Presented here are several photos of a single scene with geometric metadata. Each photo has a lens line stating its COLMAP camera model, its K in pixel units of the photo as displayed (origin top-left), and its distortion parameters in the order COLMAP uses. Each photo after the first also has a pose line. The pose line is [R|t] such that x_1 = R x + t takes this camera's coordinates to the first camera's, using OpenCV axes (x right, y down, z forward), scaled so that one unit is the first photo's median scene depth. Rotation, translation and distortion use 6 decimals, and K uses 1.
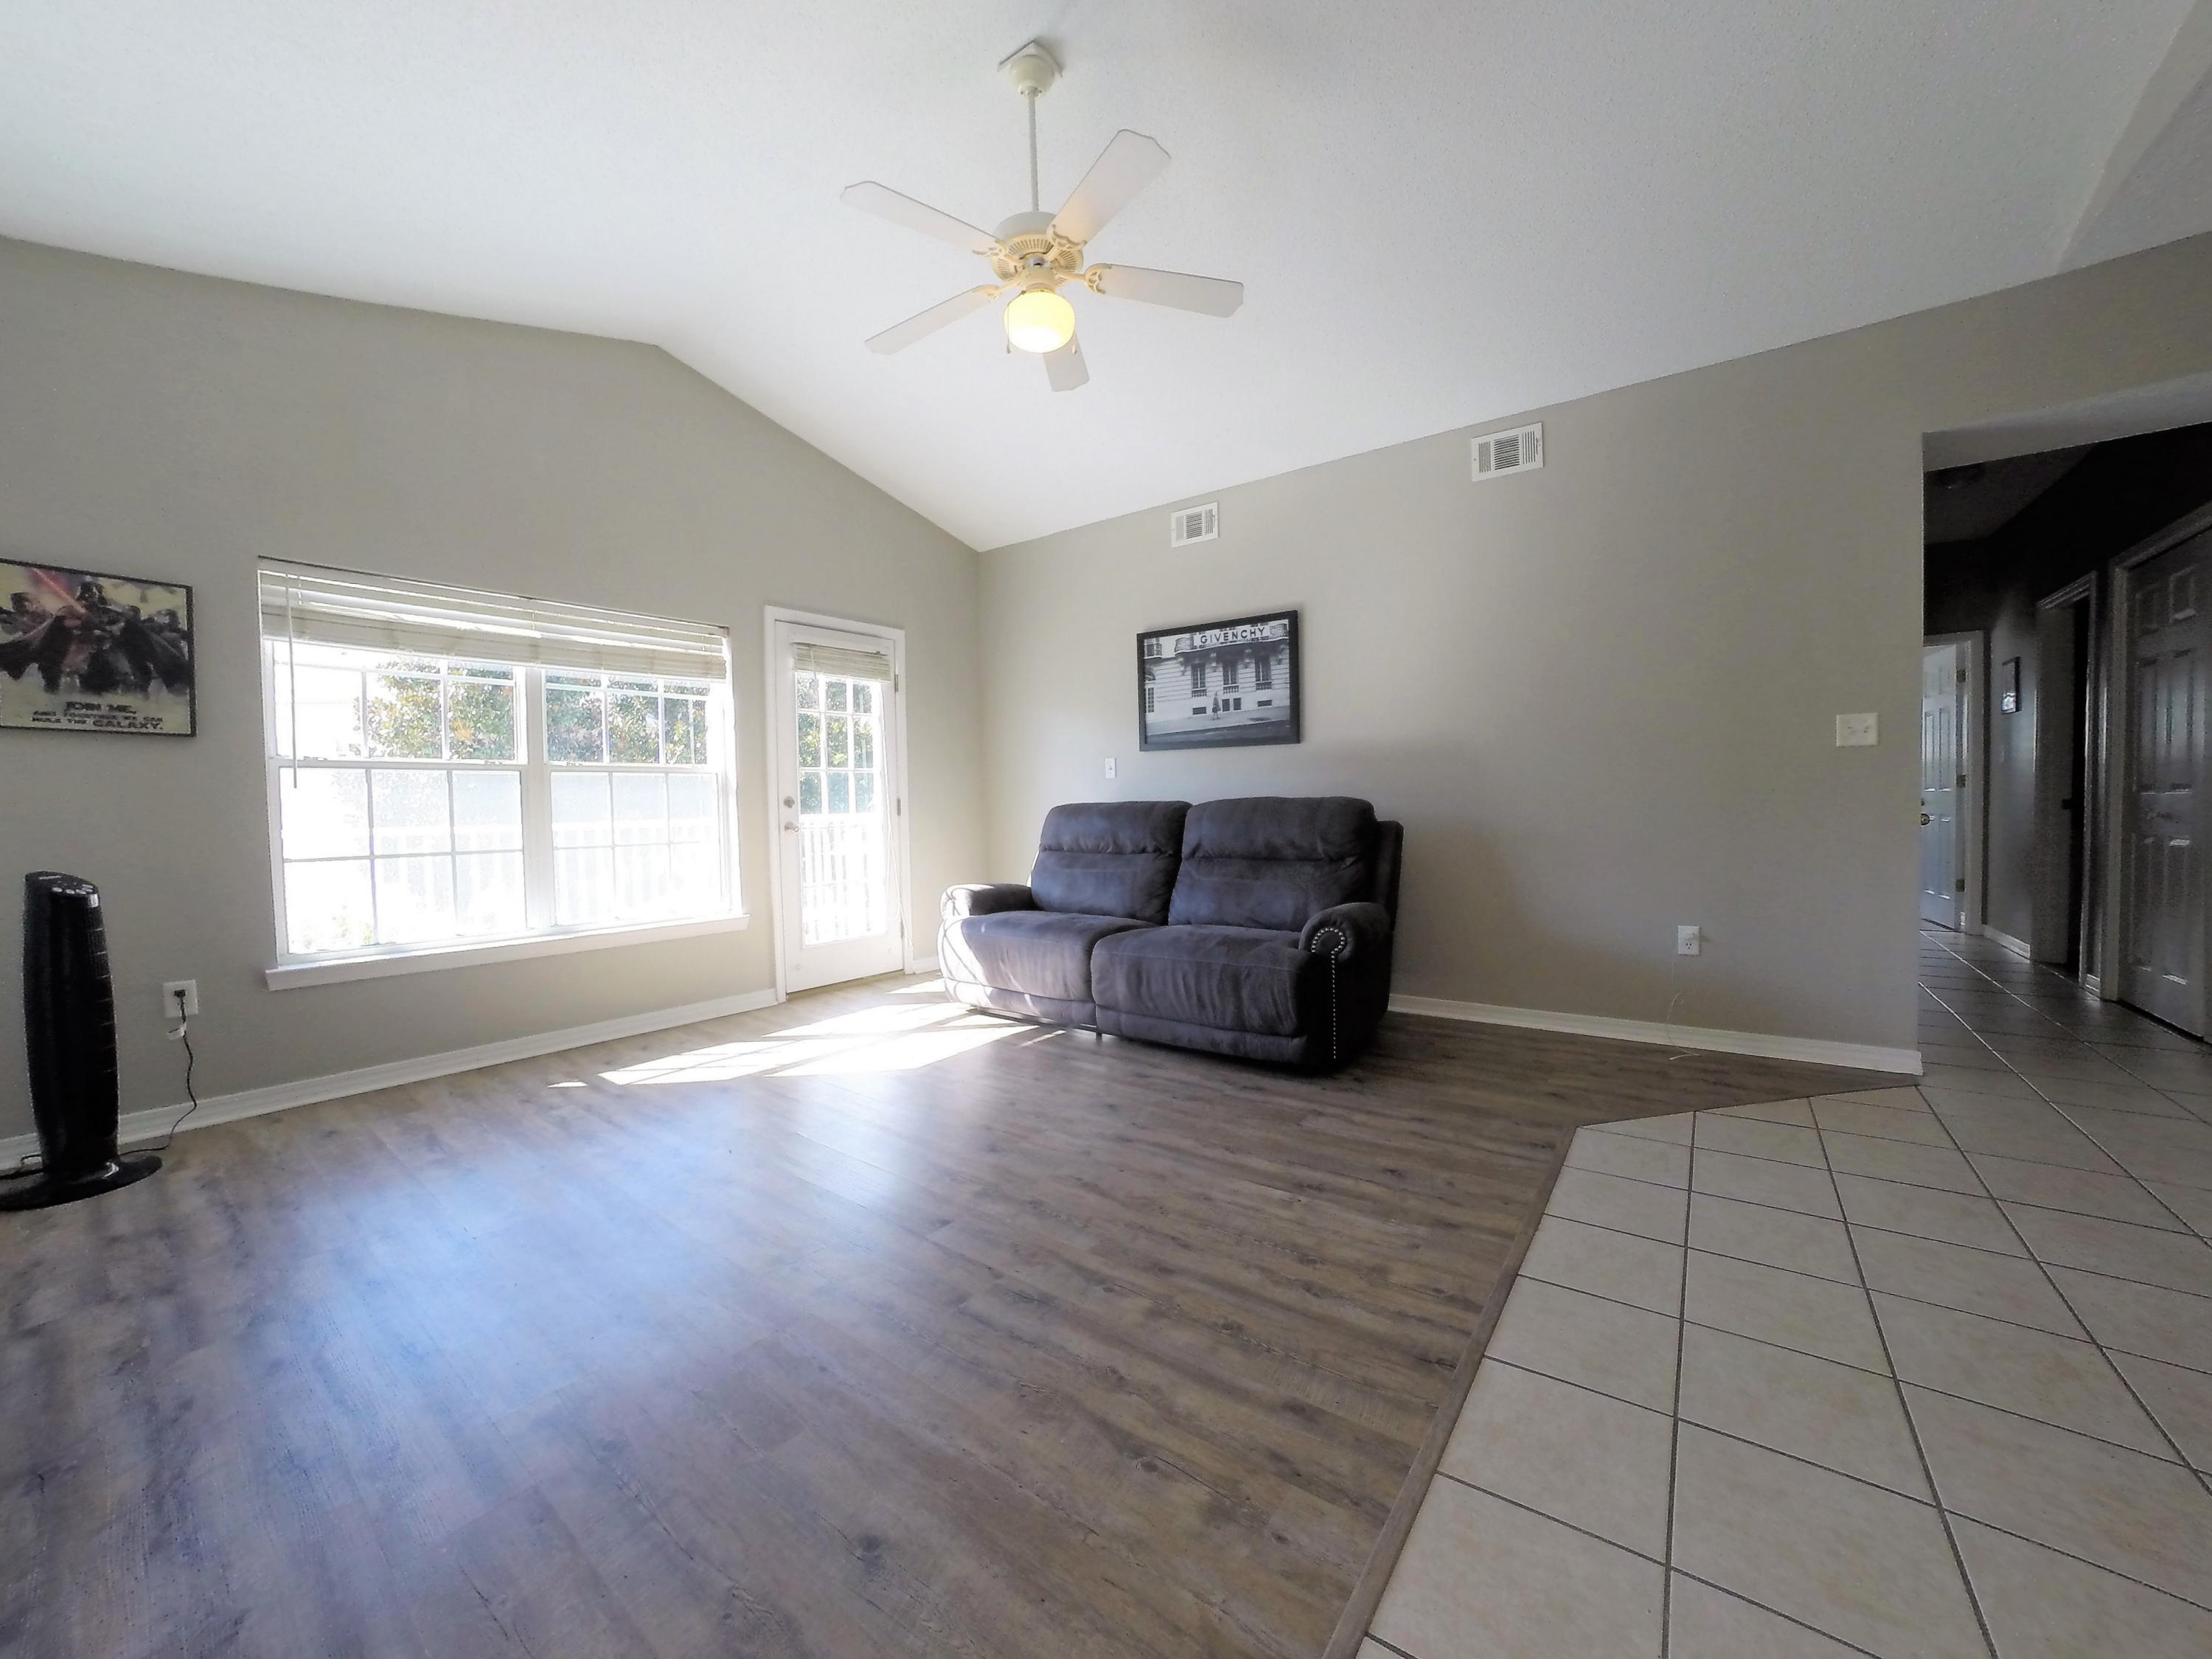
lens RADIAL K [[839.1, 0, 1106.0], [0, 839.1, 829.5], [0, 0, 1]] dist [-0.078061, 0.021464]
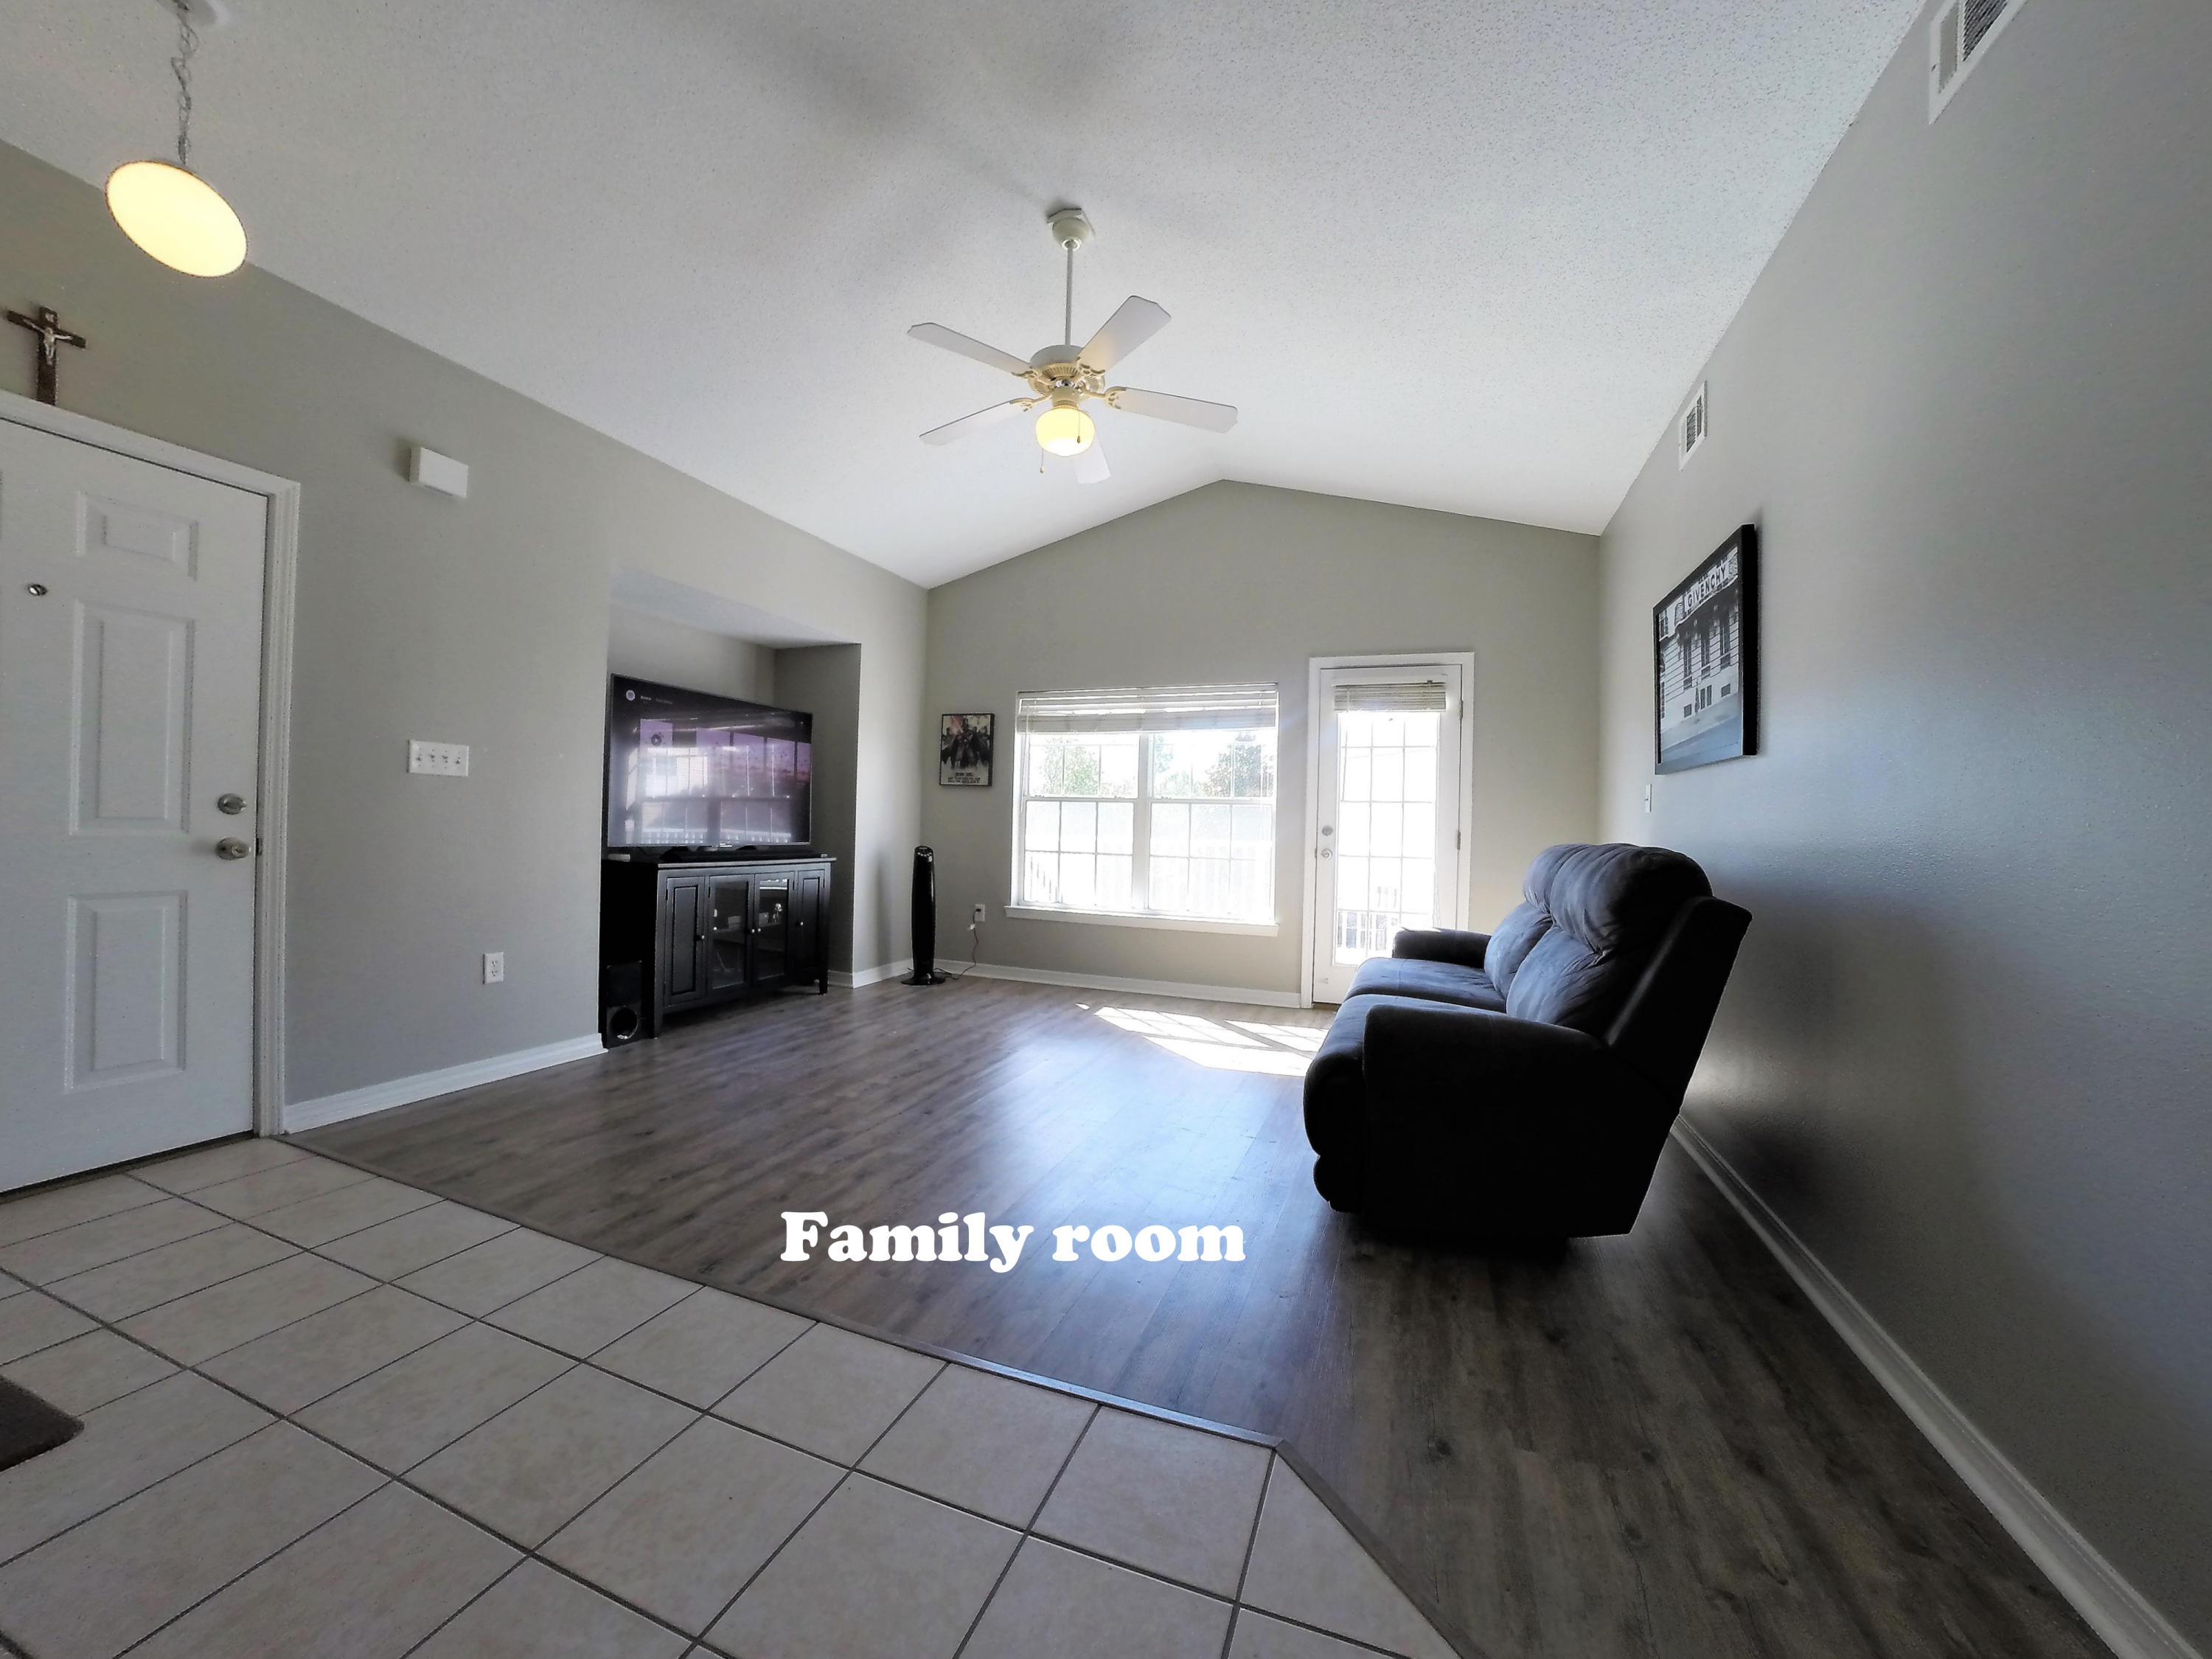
lens RADIAL K [[839.1, 0, 1106.0], [0, 839.1, 829.5], [0, 0, 1]] dist [-0.078061, 0.021464]
pose [[0.274061, 0.029063, -0.961273, 1.081810], [-0.061661, 0.998018, 0.012595, -0.054026], [0.959734, 0.055822, 0.275310, 0.725460]]
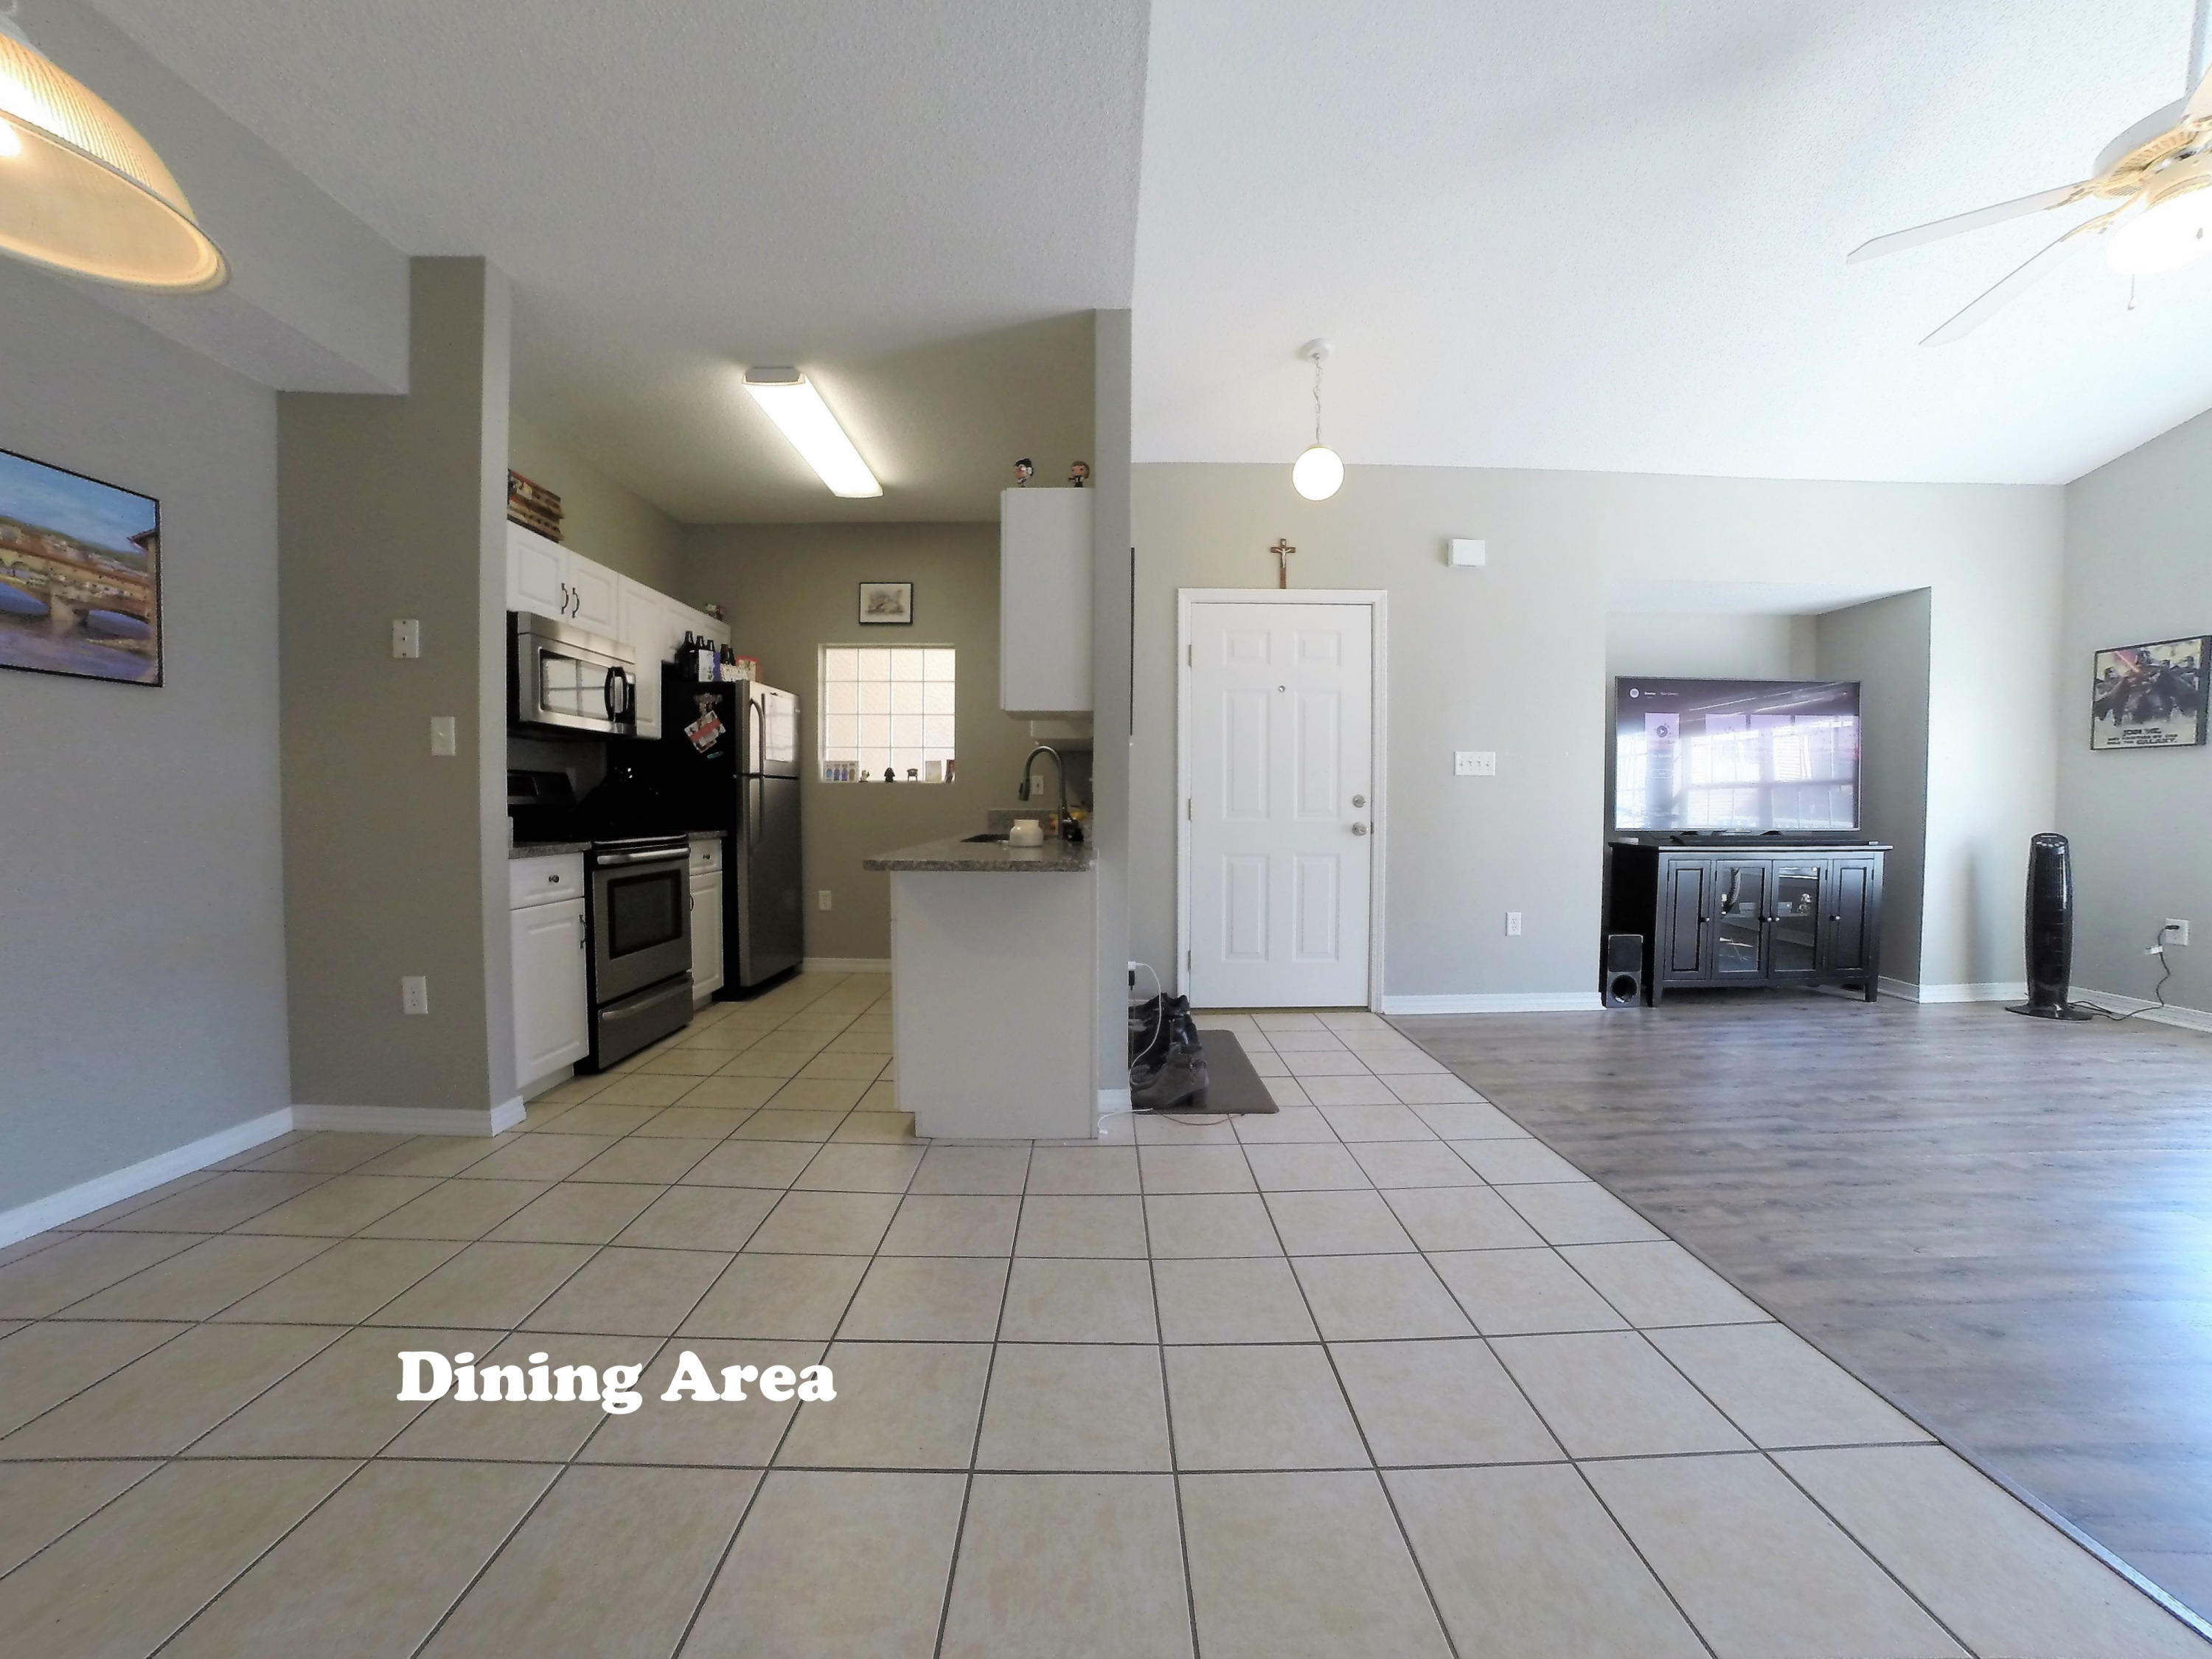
lens RADIAL K [[839.1, 0, 1106.0], [0, 839.1, 829.5], [0, 0, 1]] dist [-0.078061, 0.021464]
pose [[-0.794519, 0.038958, -0.605988, 1.256749], [-0.002164, 0.997752, 0.066980, -0.060404], [0.607235, 0.054528, -0.792649, 0.967235]]
